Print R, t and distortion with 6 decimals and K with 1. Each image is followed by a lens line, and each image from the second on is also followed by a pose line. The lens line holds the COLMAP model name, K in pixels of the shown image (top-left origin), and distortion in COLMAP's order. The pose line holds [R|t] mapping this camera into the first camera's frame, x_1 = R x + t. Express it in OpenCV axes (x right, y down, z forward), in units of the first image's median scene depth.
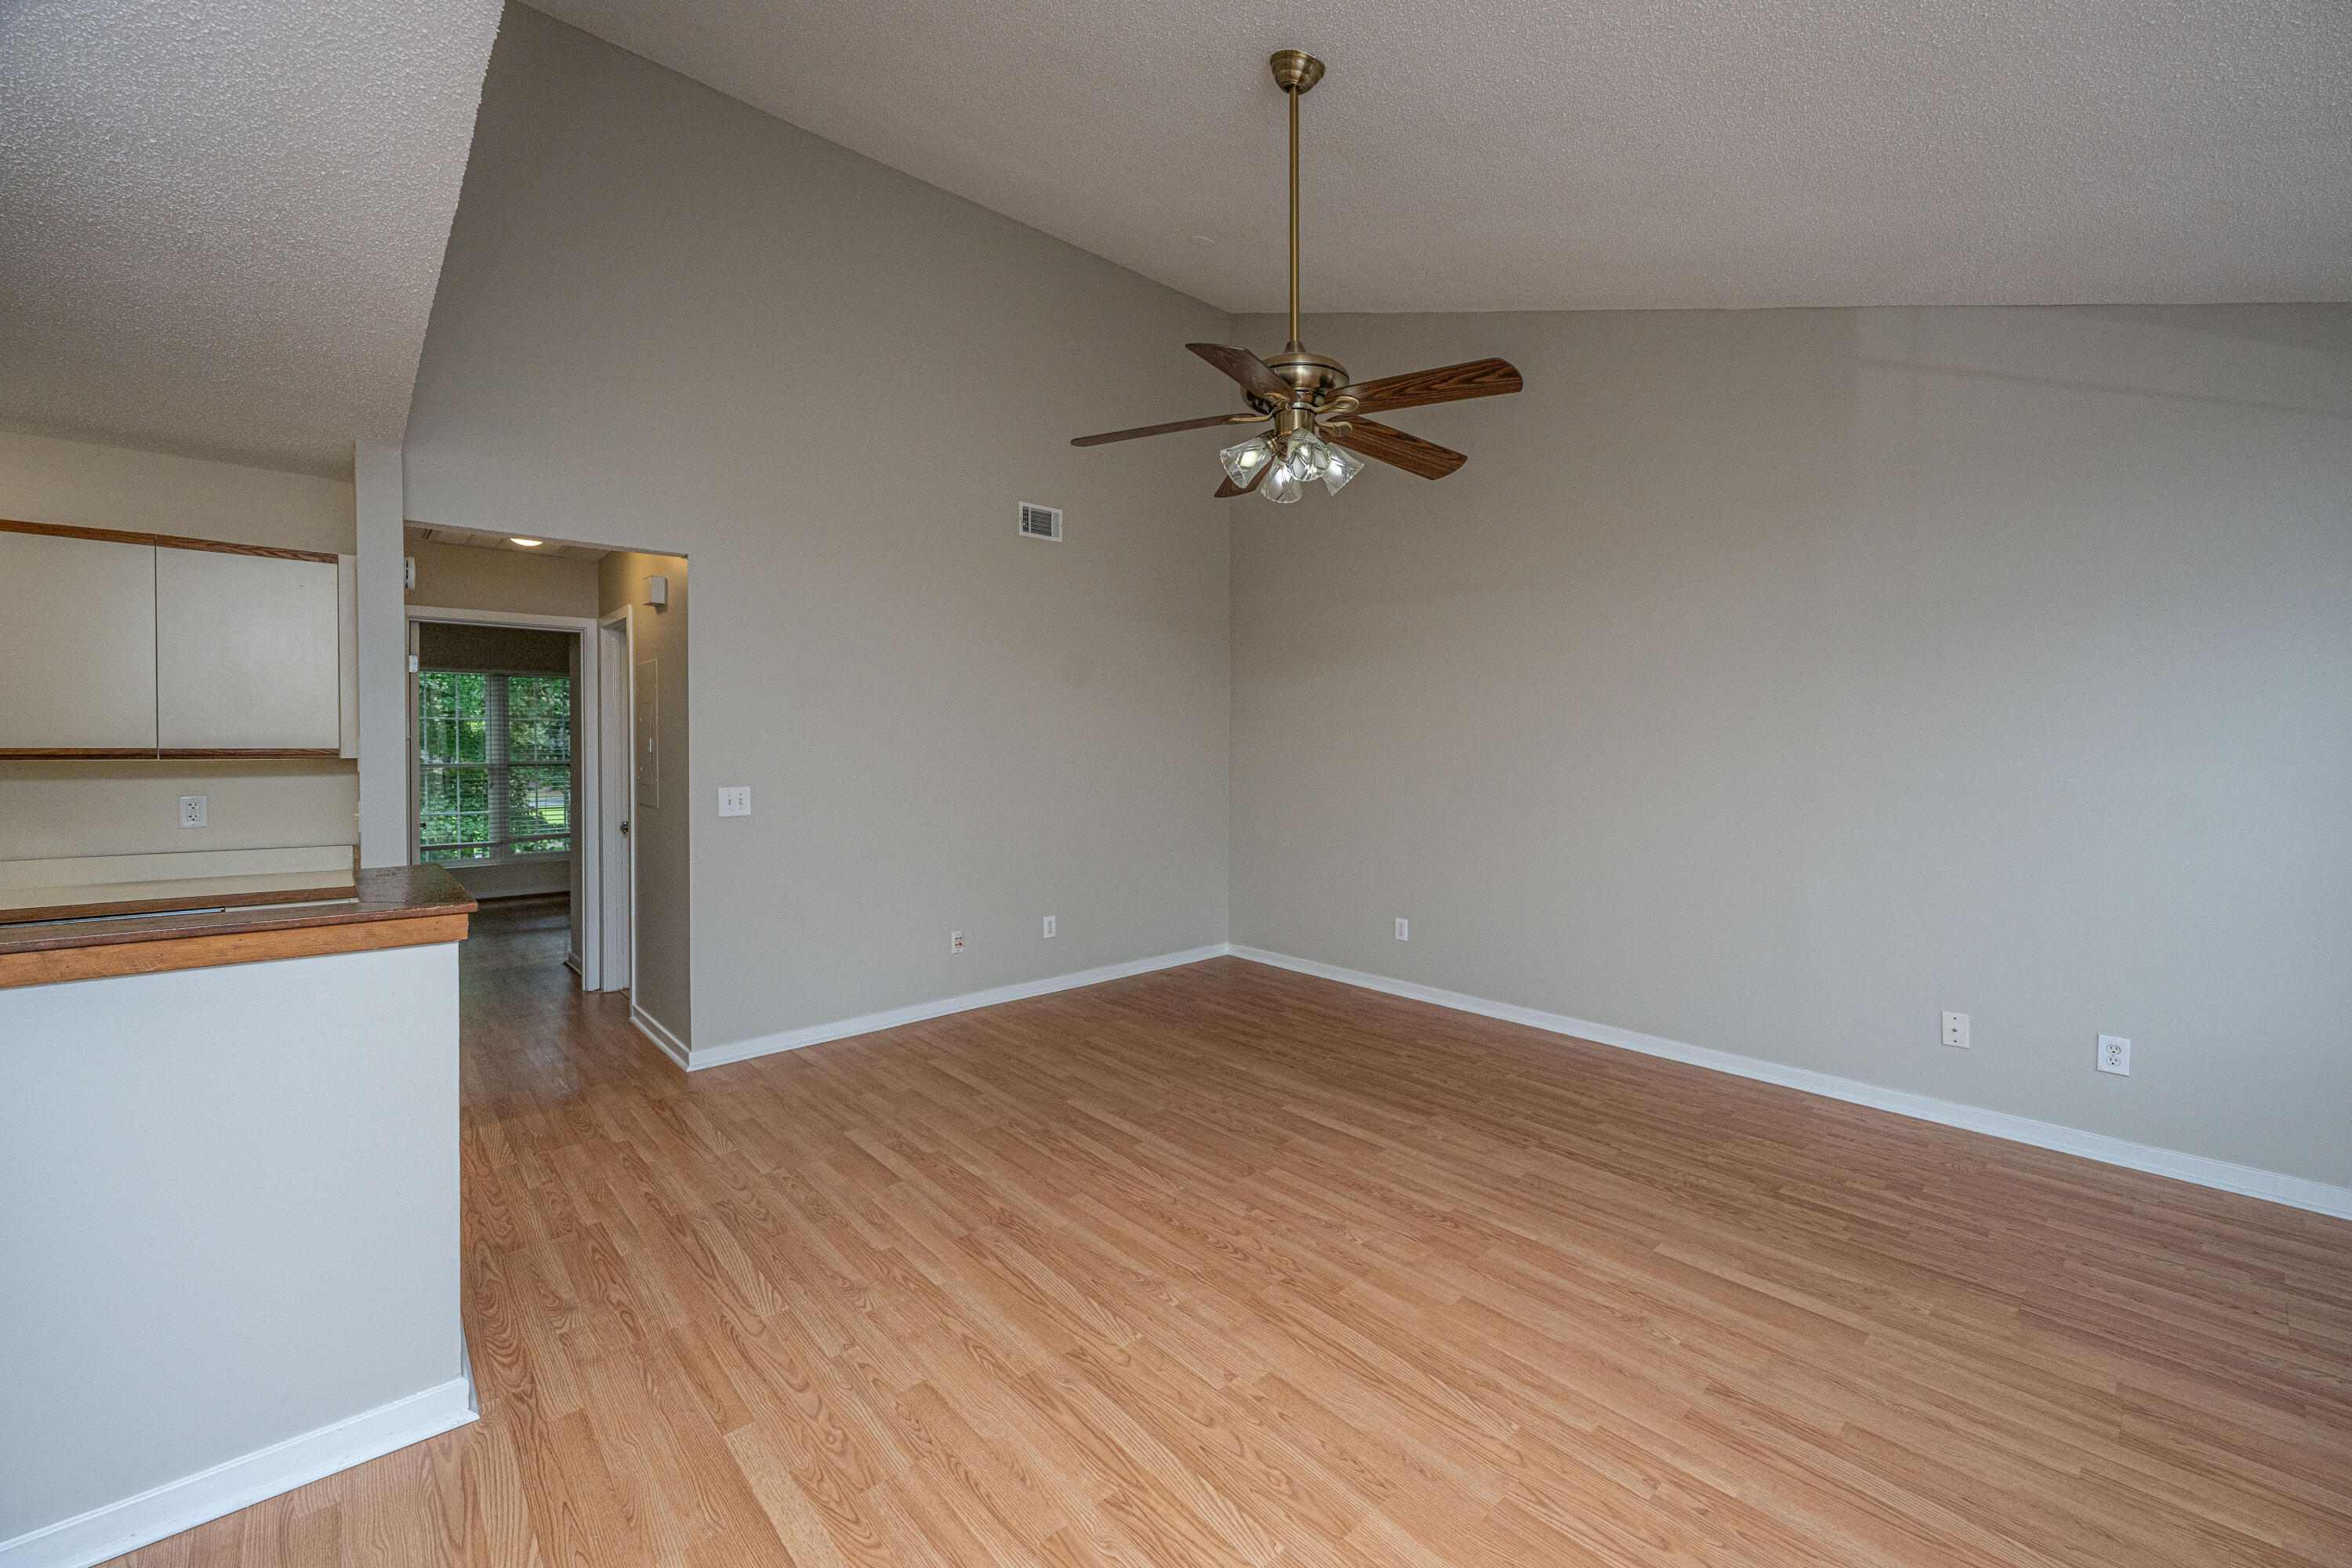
lens RADIAL K [[958.2, 0, 1166.7], [0, 958.2, 773.7], [0, 0, 1]] dist [0.004100, 0.000152]
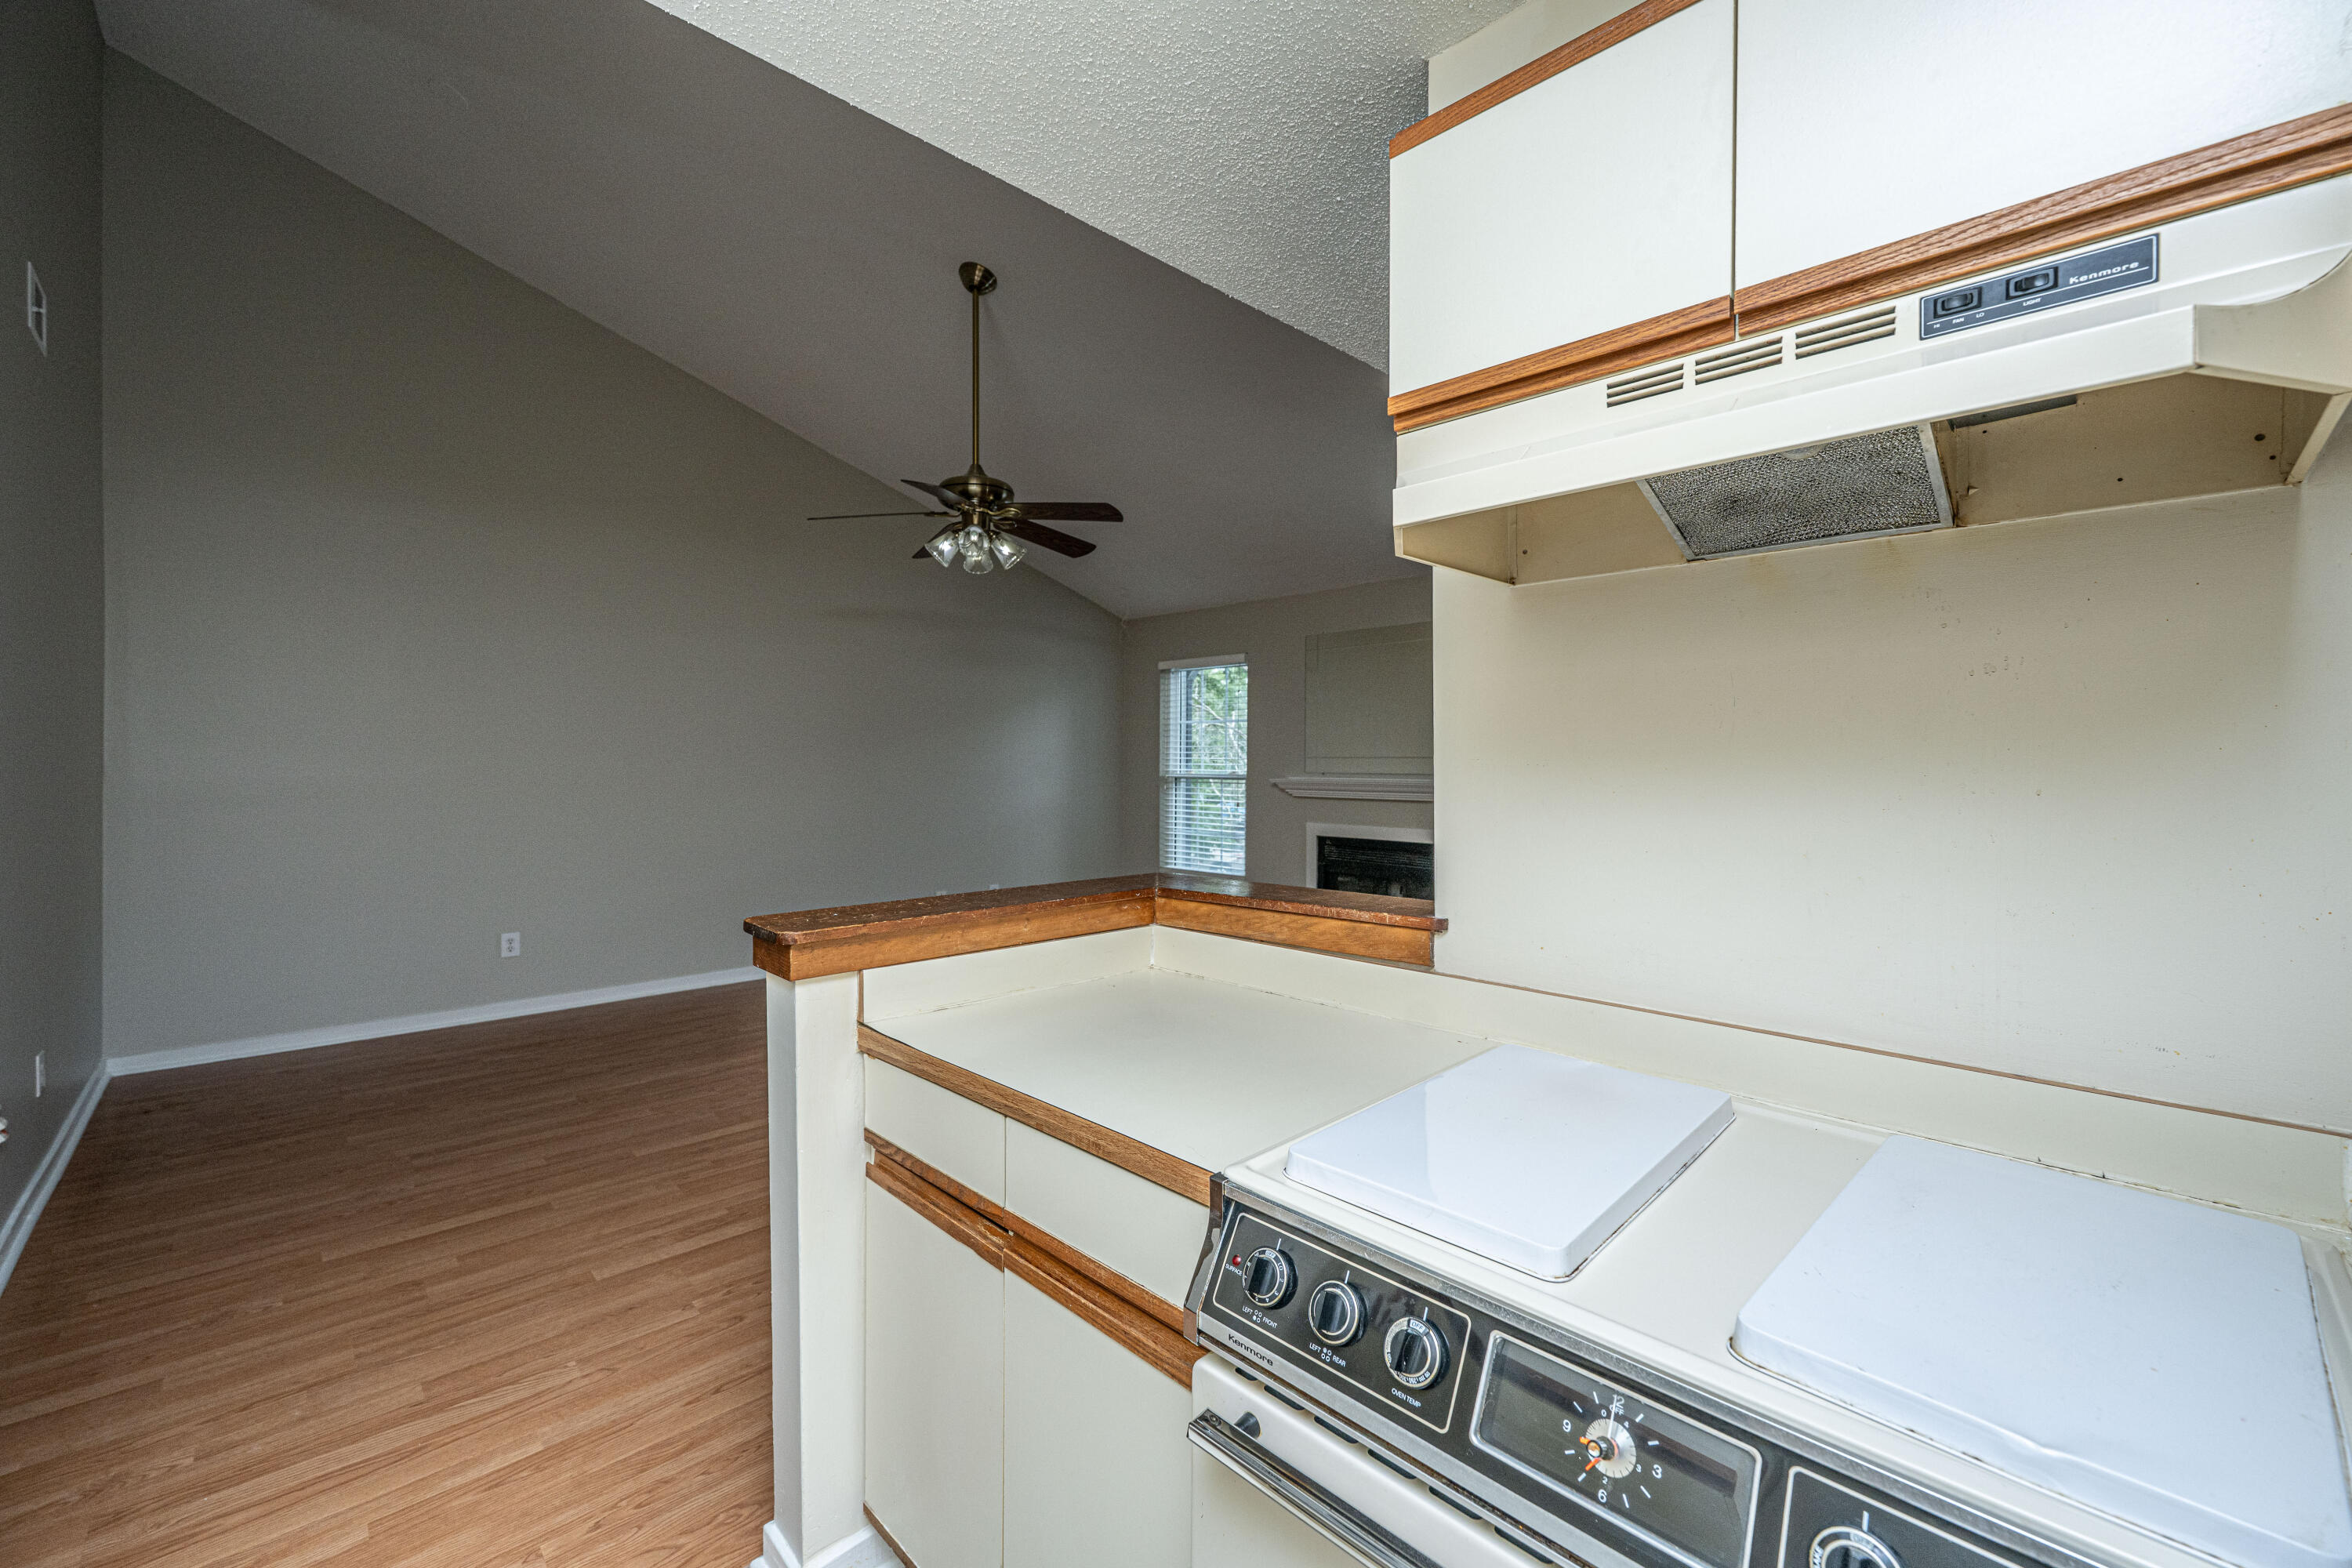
lens RADIAL K [[958.2, 0, 1191.5], [0, 958.2, 763.1], [0, 0, 1]] dist [0.004100, 0.000152]
pose [[-0.023558, -0.006994, 0.999698, -0.859838], [0.036249, 0.999312, 0.007846, 0.011205], [-0.999065, 0.036423, -0.023289, 0.478696]]
